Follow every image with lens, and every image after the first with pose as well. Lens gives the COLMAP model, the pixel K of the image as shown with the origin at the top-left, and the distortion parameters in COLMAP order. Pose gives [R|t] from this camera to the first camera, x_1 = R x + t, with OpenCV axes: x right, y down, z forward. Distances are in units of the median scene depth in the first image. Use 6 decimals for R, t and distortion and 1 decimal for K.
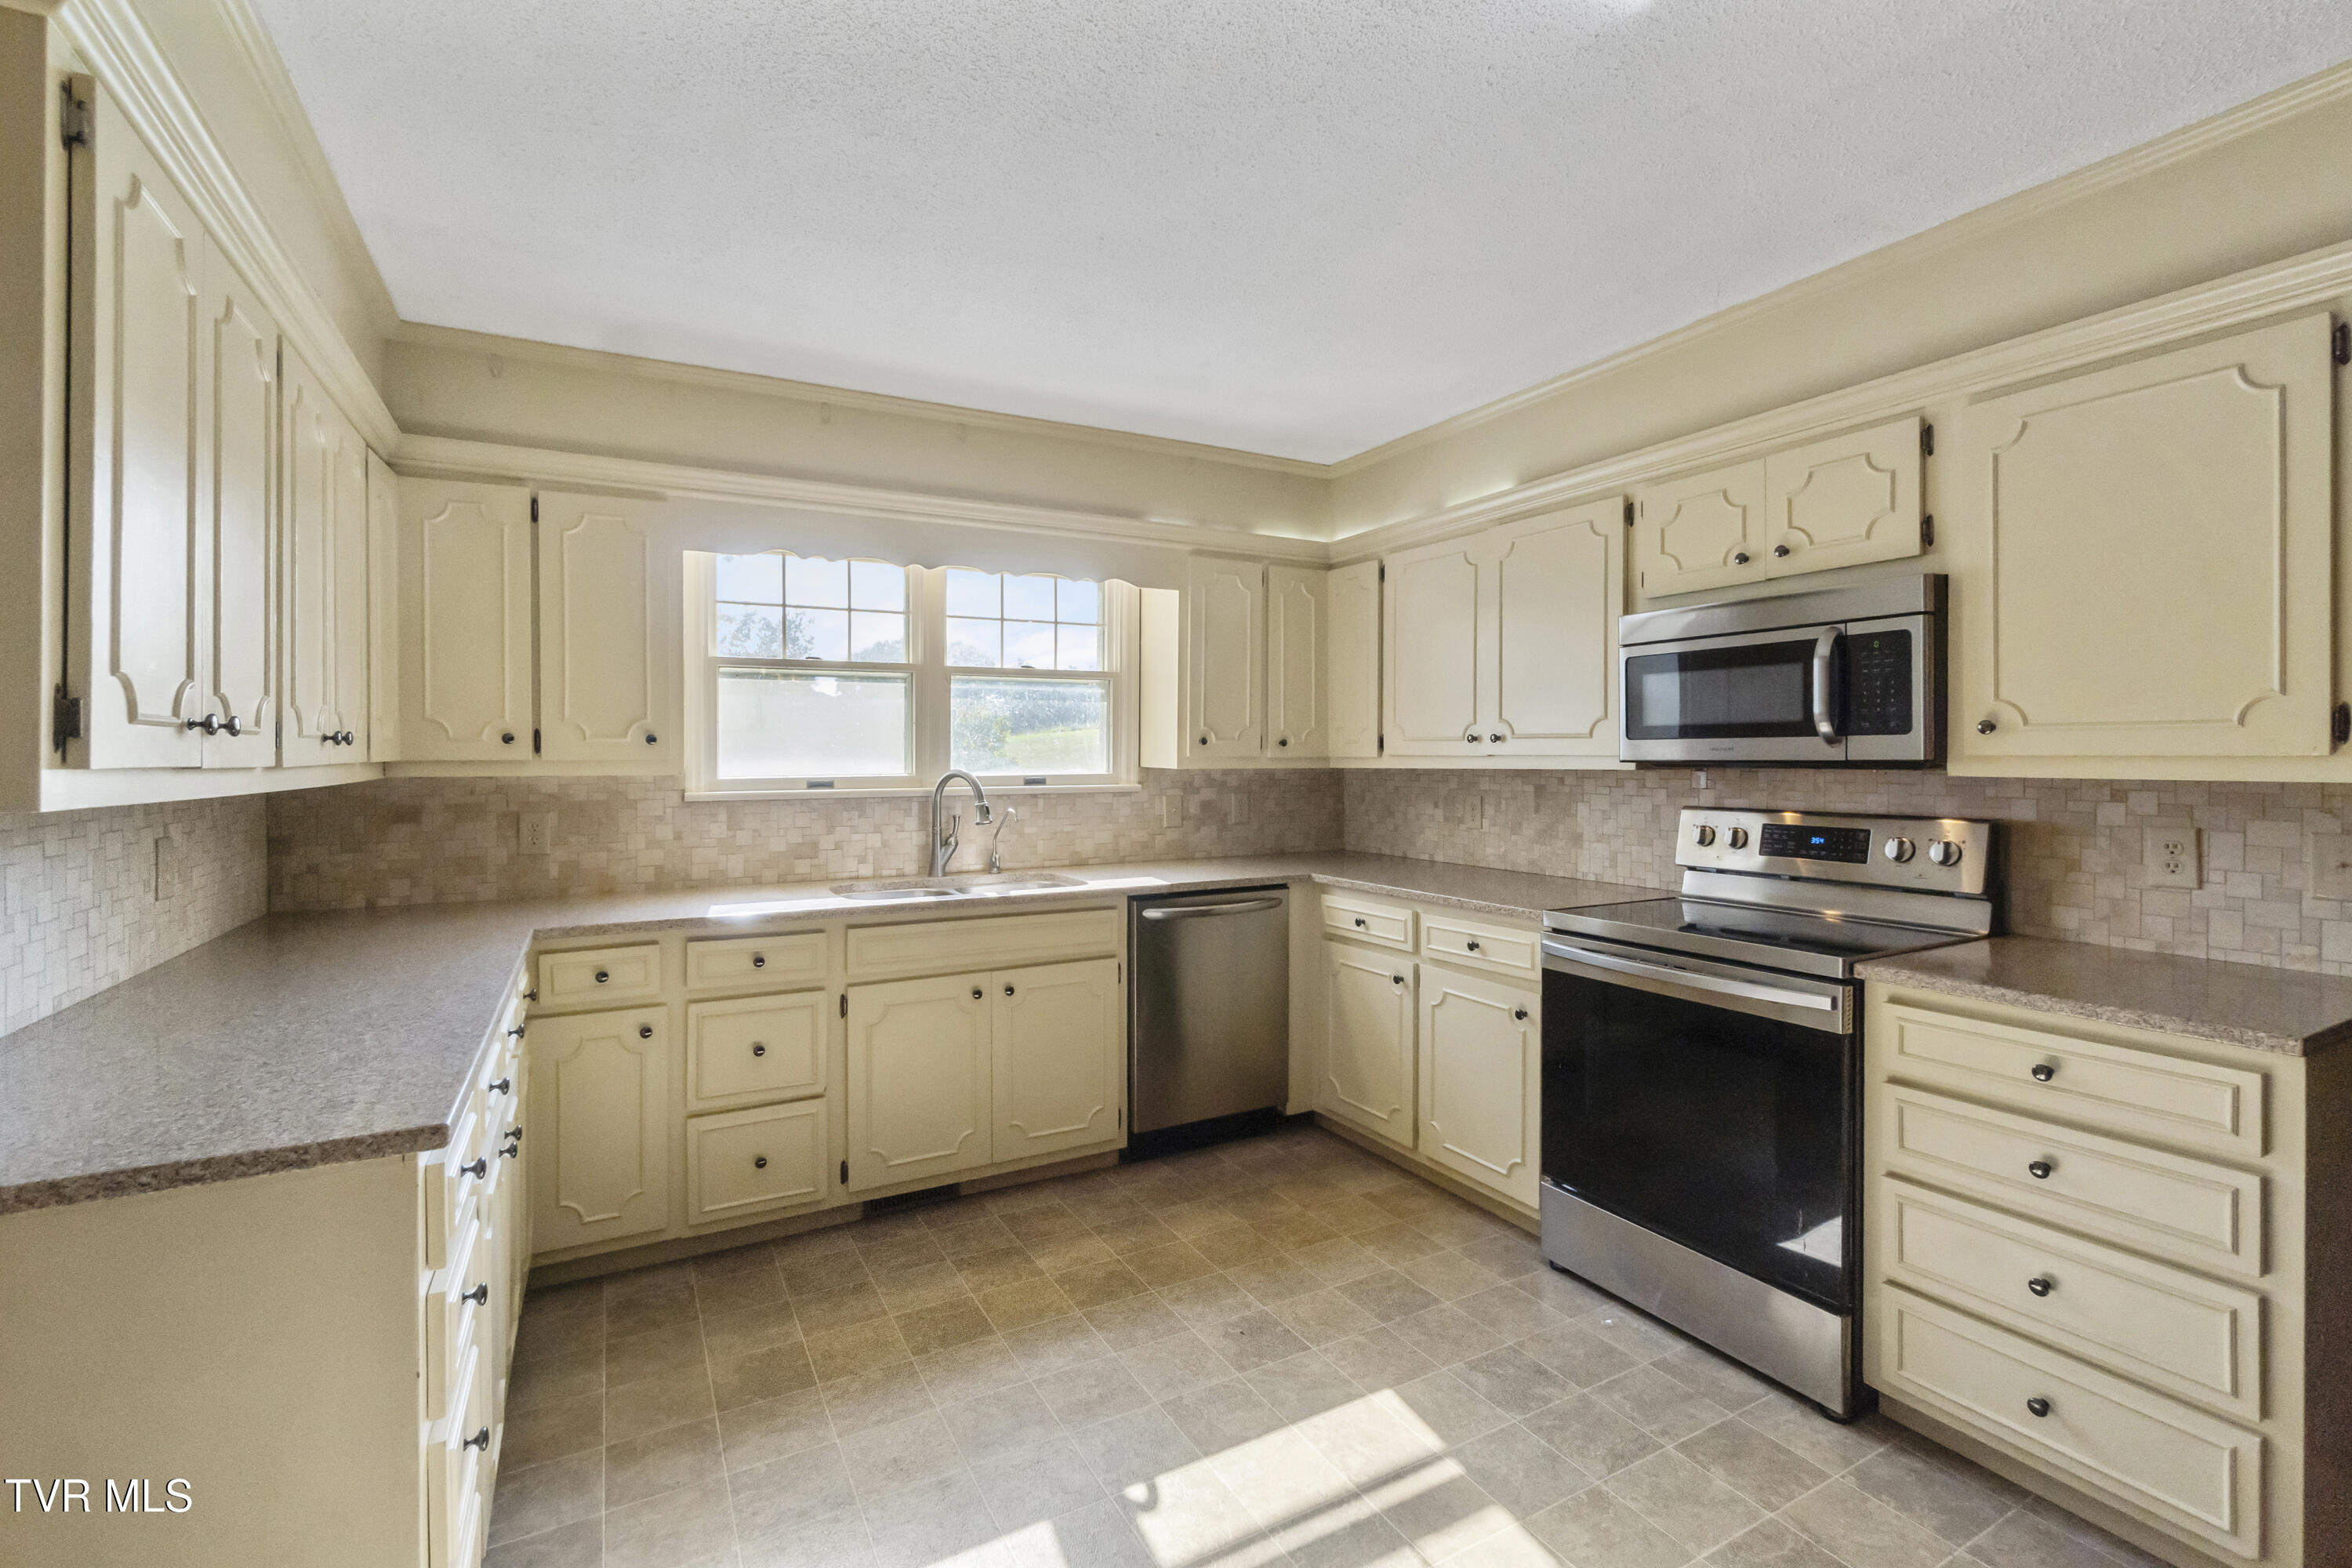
lens RADIAL K [[1028.6, 0, 1142.8], [0, 1028.6, 751.7], [0, 0, 1]] dist [-0.002861, -0.000546]
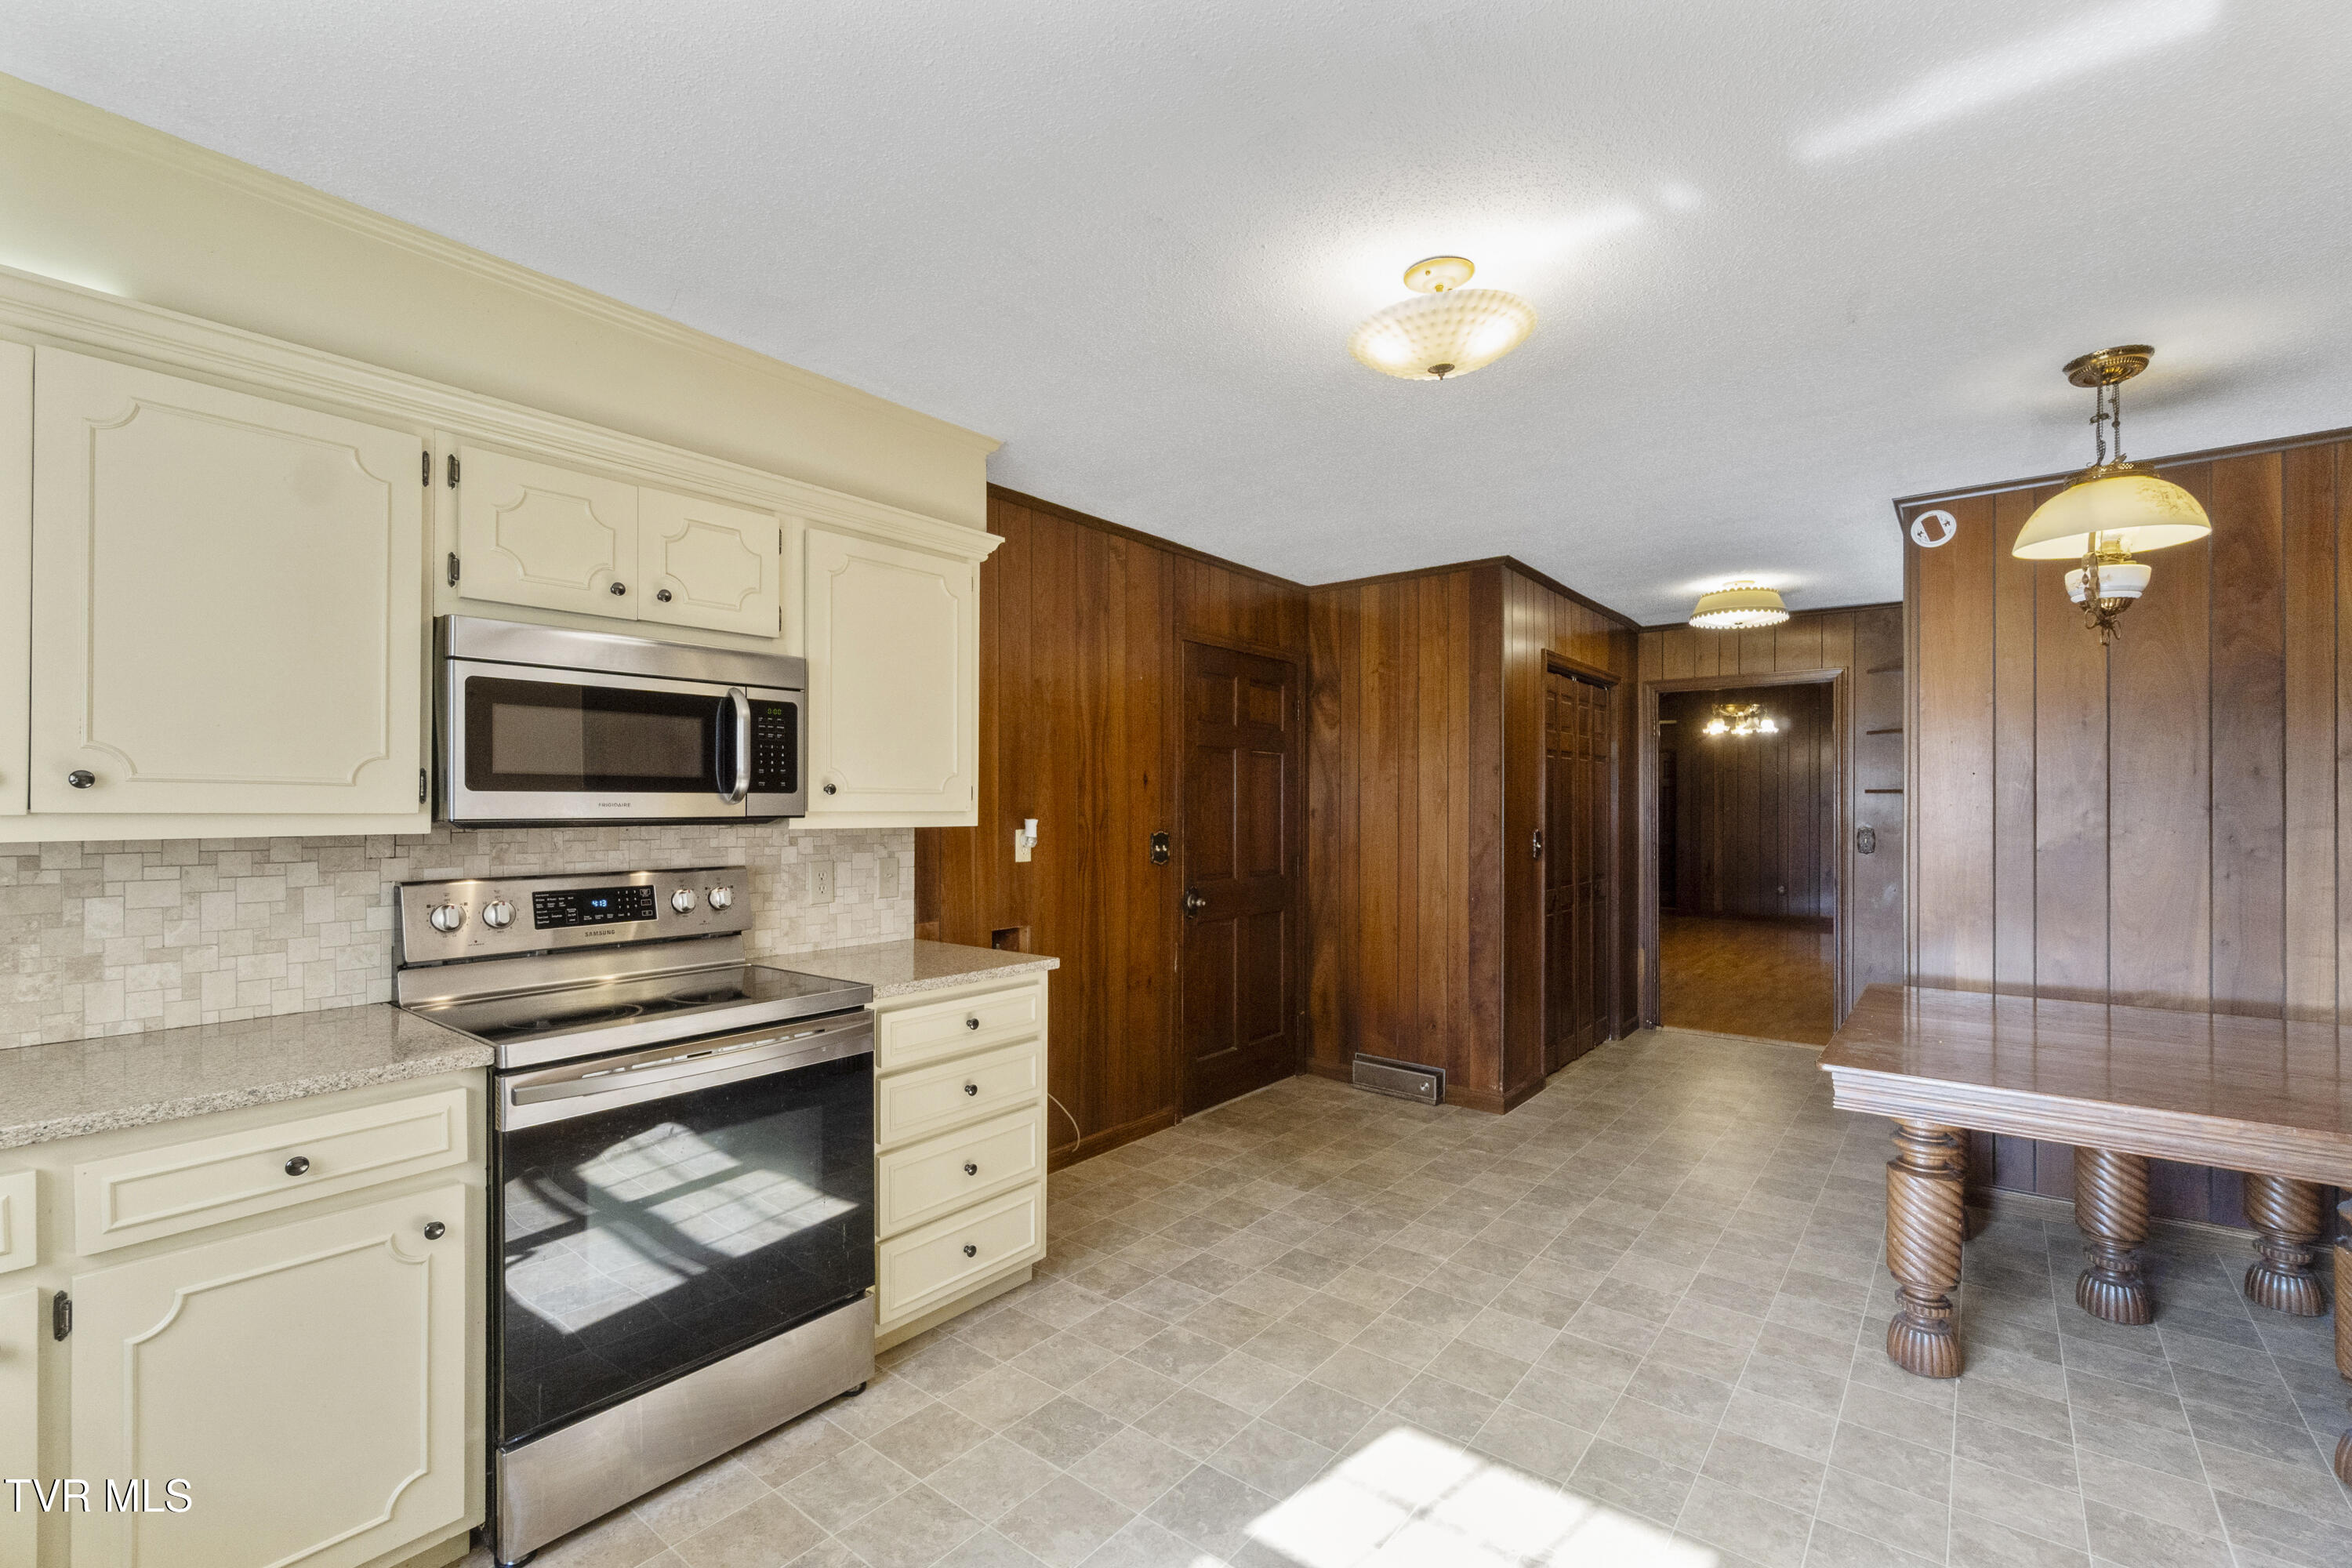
lens RADIAL K [[1028.6, 0, 1171.0], [0, 1028.6, 806.7], [0, 0, 1]] dist [-0.002861, -0.000546]
pose [[-0.409960, 0.004078, 0.912094, -0.459418], [-0.000555, 0.999989, -0.004720, 0.003108], [-0.912103, -0.002441, -0.409954, 1.023512]]
